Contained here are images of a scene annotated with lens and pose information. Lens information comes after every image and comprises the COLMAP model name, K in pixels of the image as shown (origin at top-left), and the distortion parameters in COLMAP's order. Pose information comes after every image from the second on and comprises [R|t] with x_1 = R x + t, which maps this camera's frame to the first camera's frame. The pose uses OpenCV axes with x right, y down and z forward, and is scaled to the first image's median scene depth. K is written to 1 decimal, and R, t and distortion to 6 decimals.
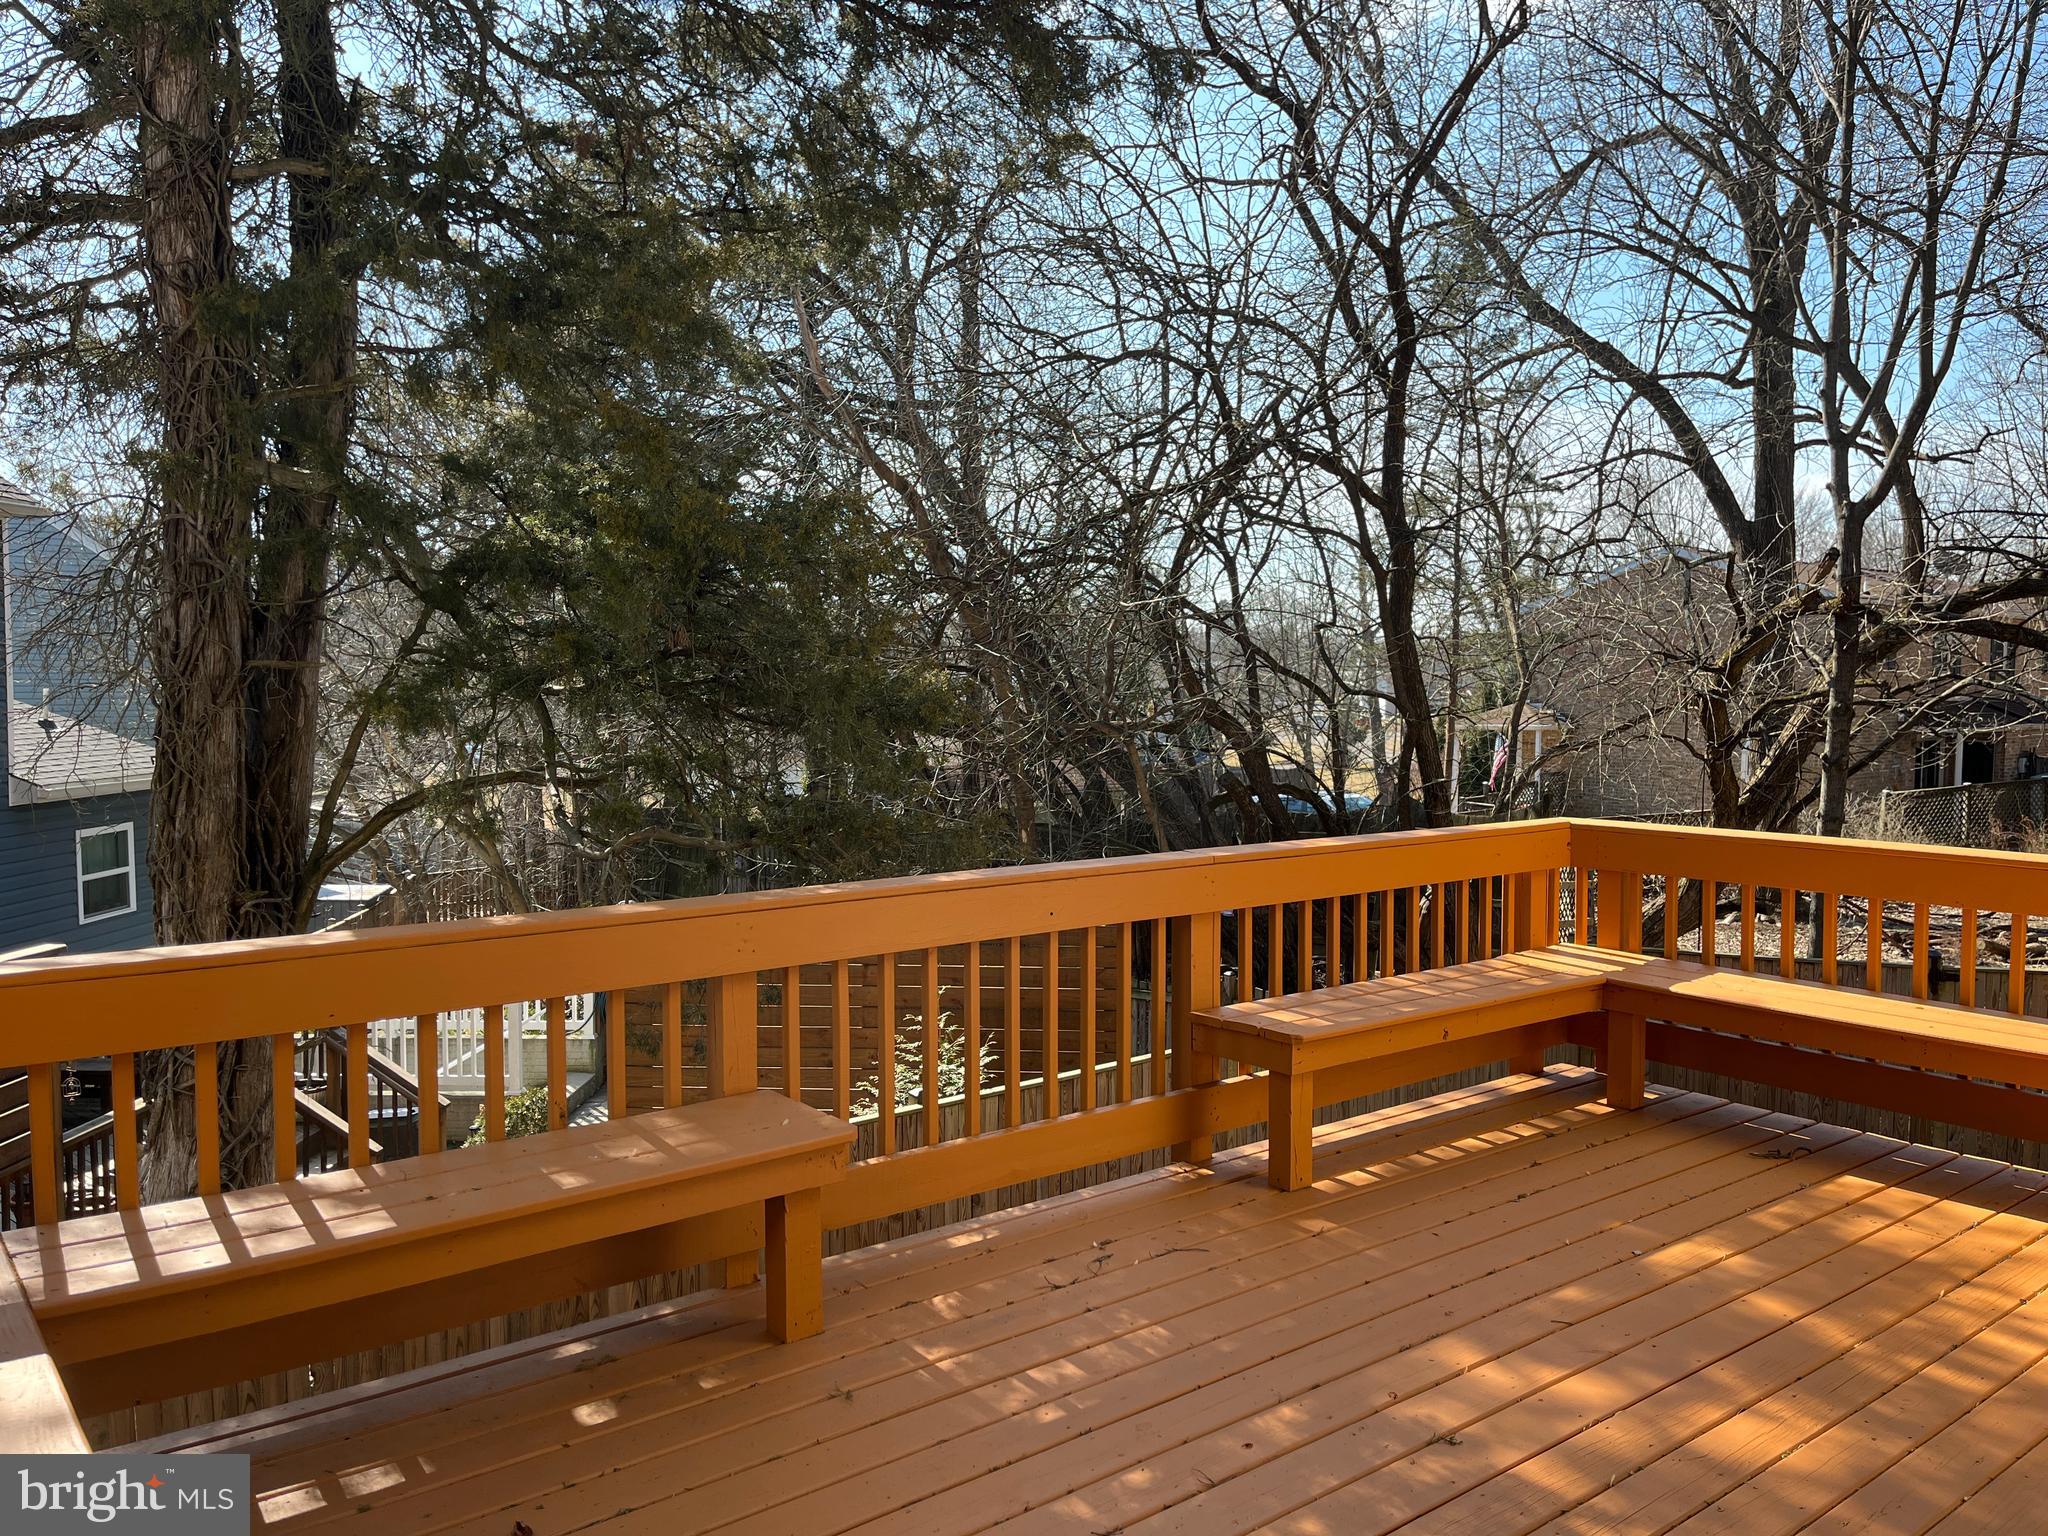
lens RADIAL K [[1563.0, 0, 1051.1], [0, 1563.0, 782.1], [0, 0, 1]] dist [0.072229, -0.093439]
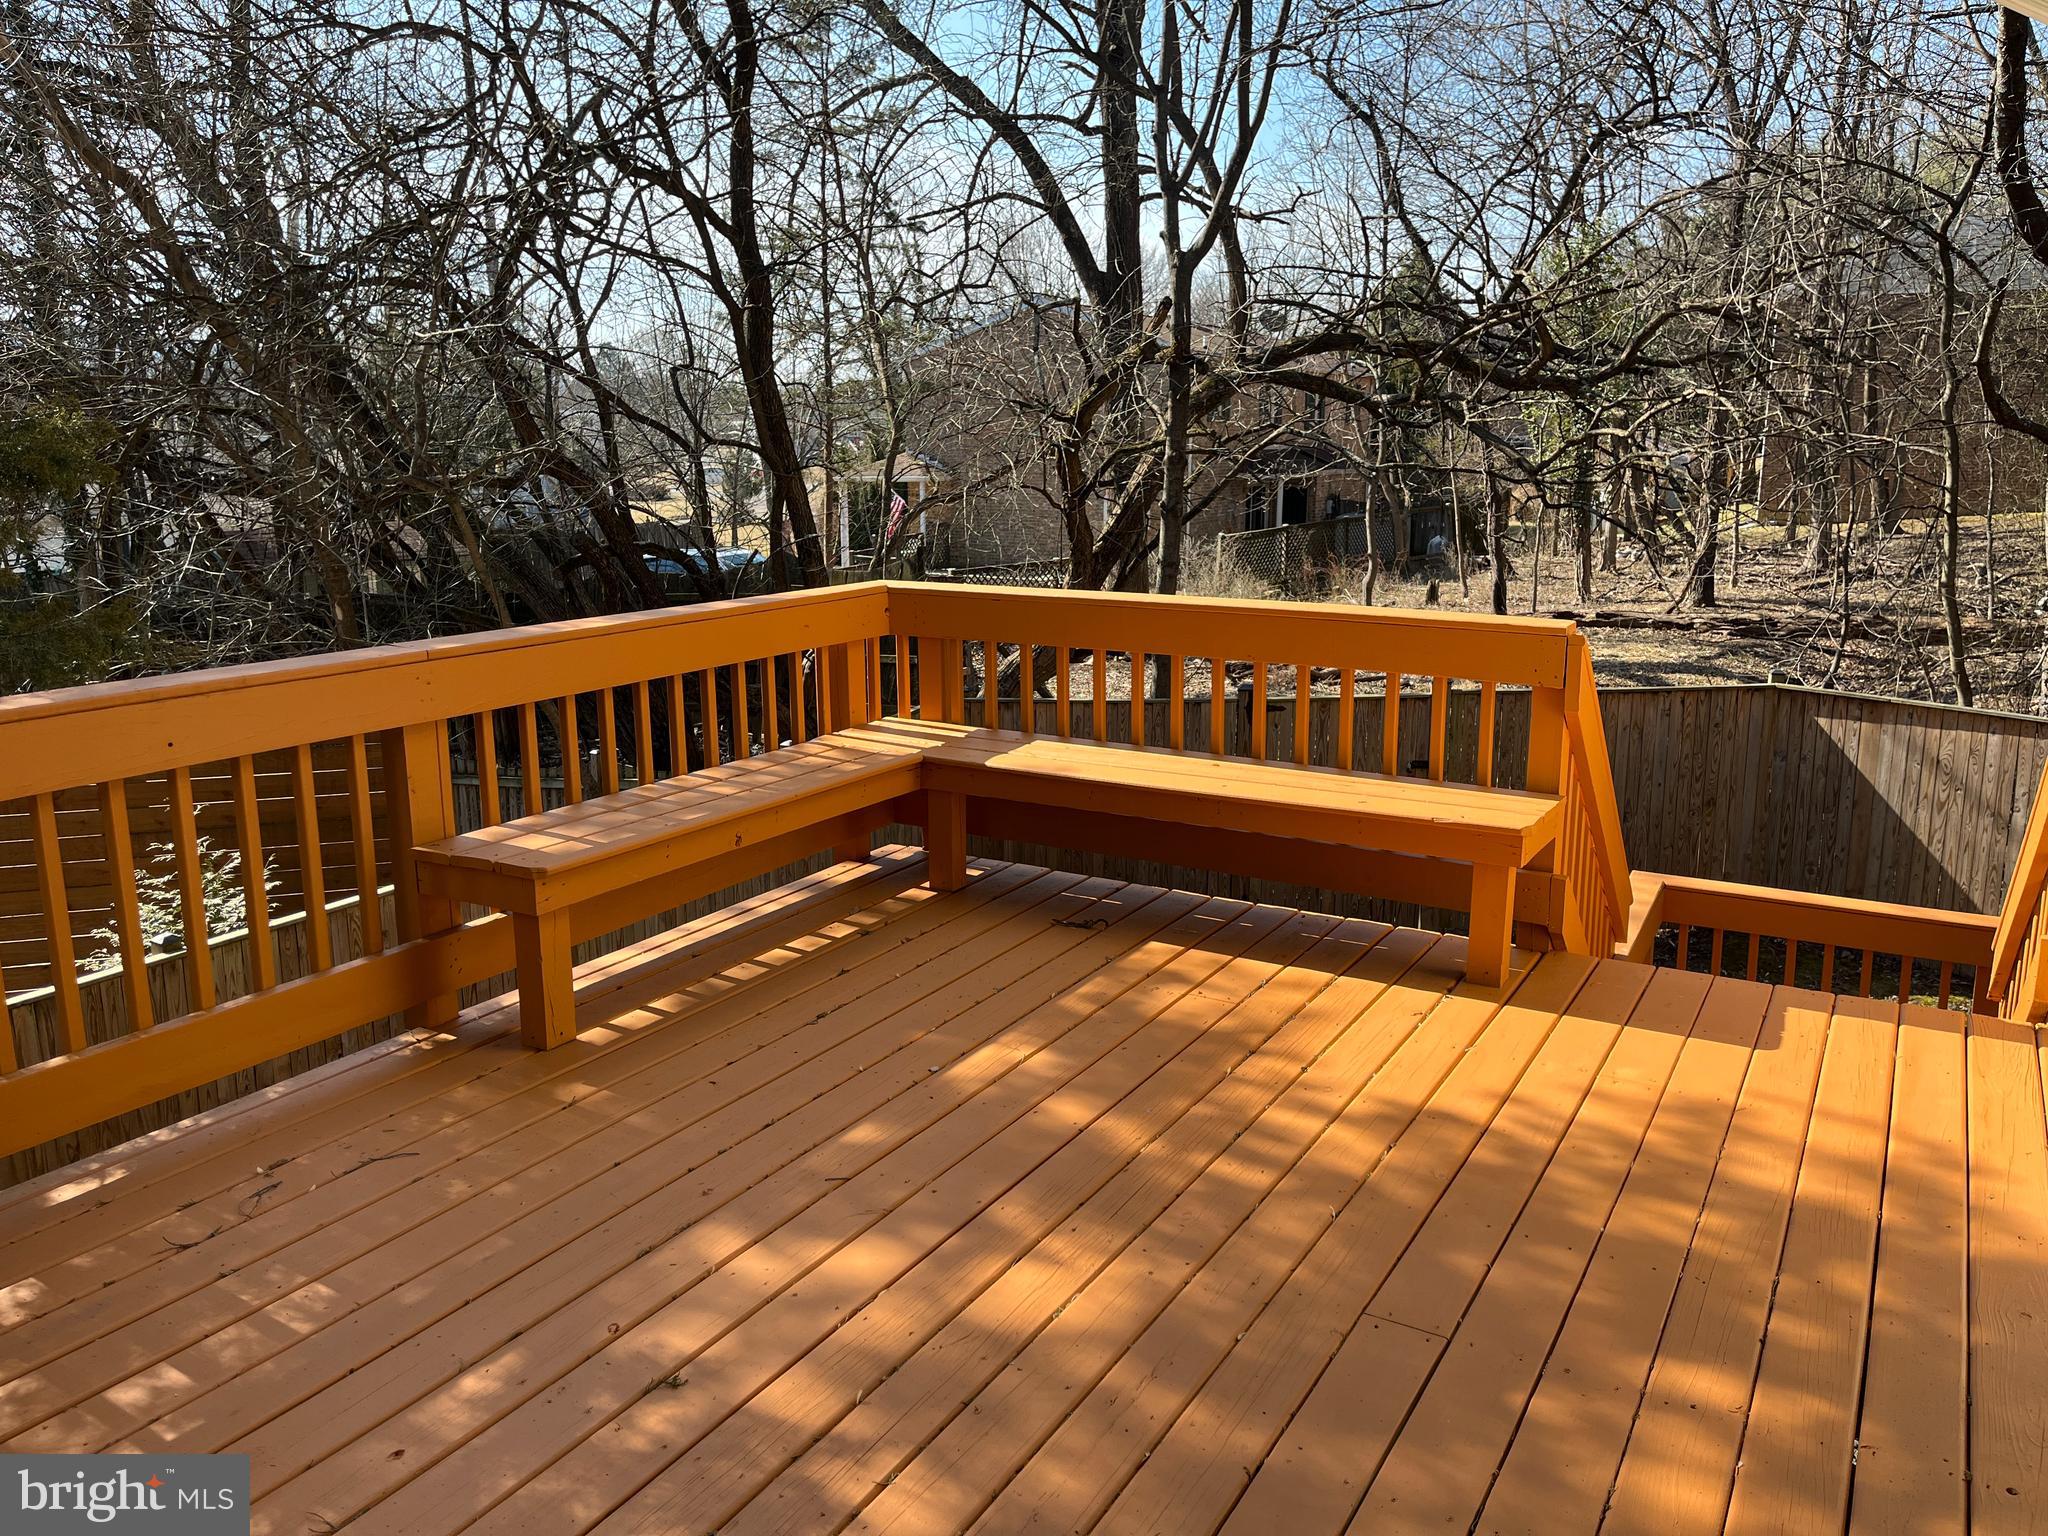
lens RADIAL K [[1563.0, 0, 1054.3], [0, 1563.0, 766.3], [0, 0, 1]] dist [0.072229, -0.093439]
pose [[0.929396, -0.079897, 0.360332, 0.092273], [0.026992, 0.988388, 0.149536, -0.003615], [-0.368096, -0.129252, 0.920760, 0.128709]]
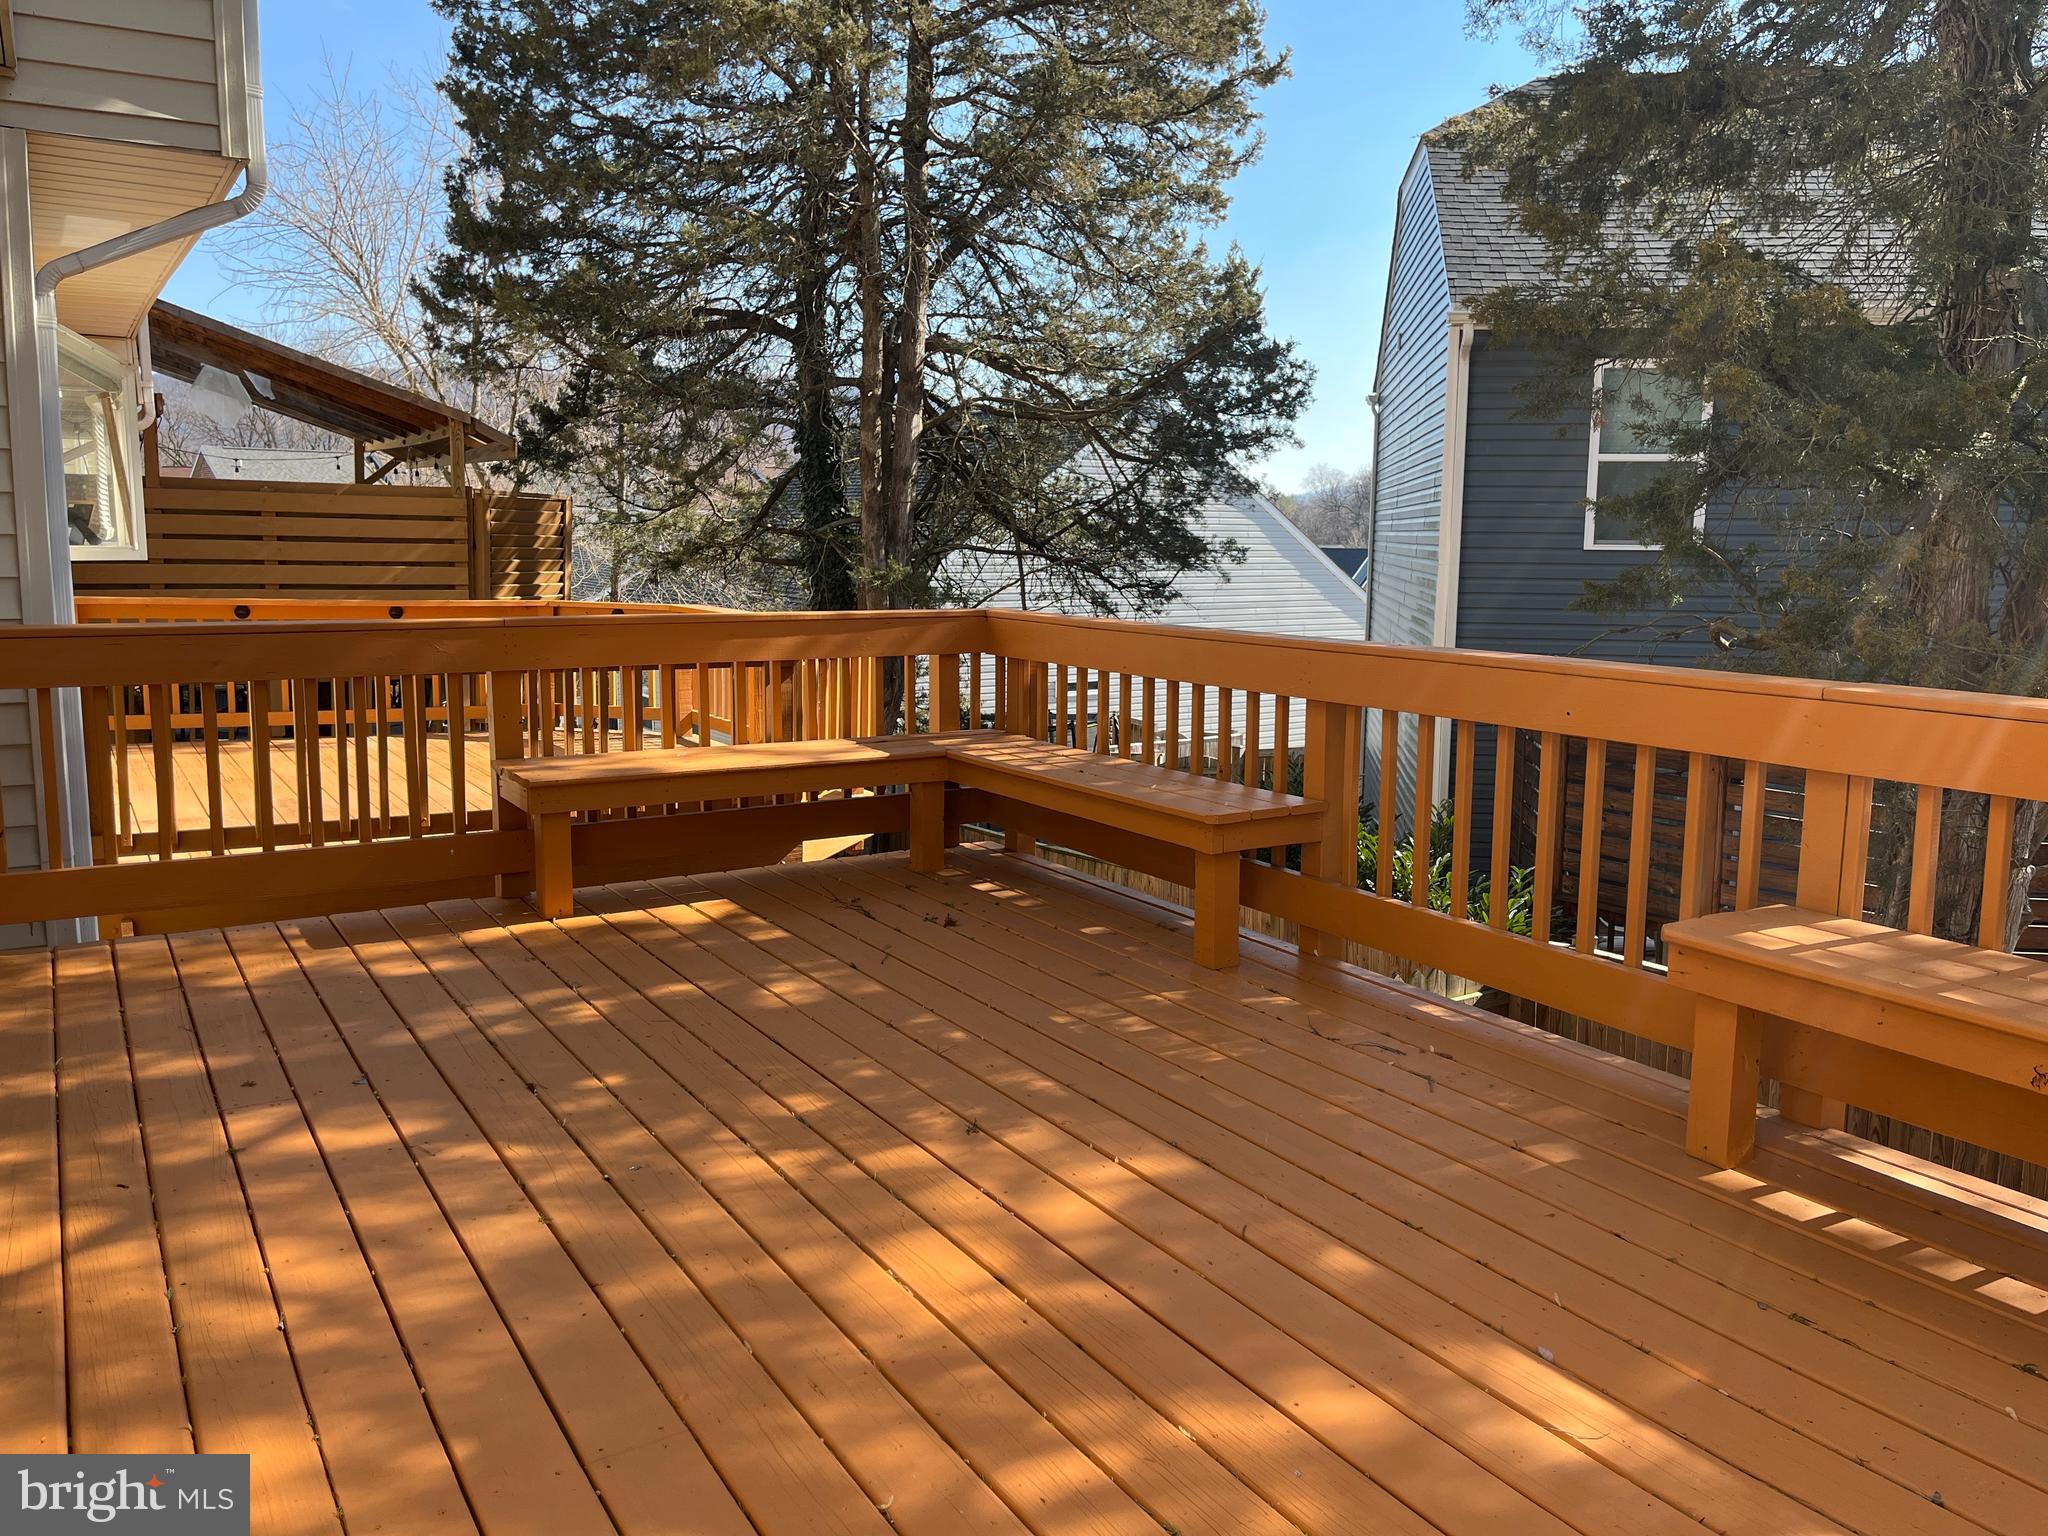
lens RADIAL K [[1563.0, 0, 1049.9], [0, 1563.0, 773.3], [0, 0, 1]] dist [0.072229, -0.093439]
pose [[-0.124311, 0.148323, -0.981095, 0.712639], [-0.072546, 0.984759, 0.158069, 0.000183], [0.989588, 0.090824, -0.111656, 0.646859]]
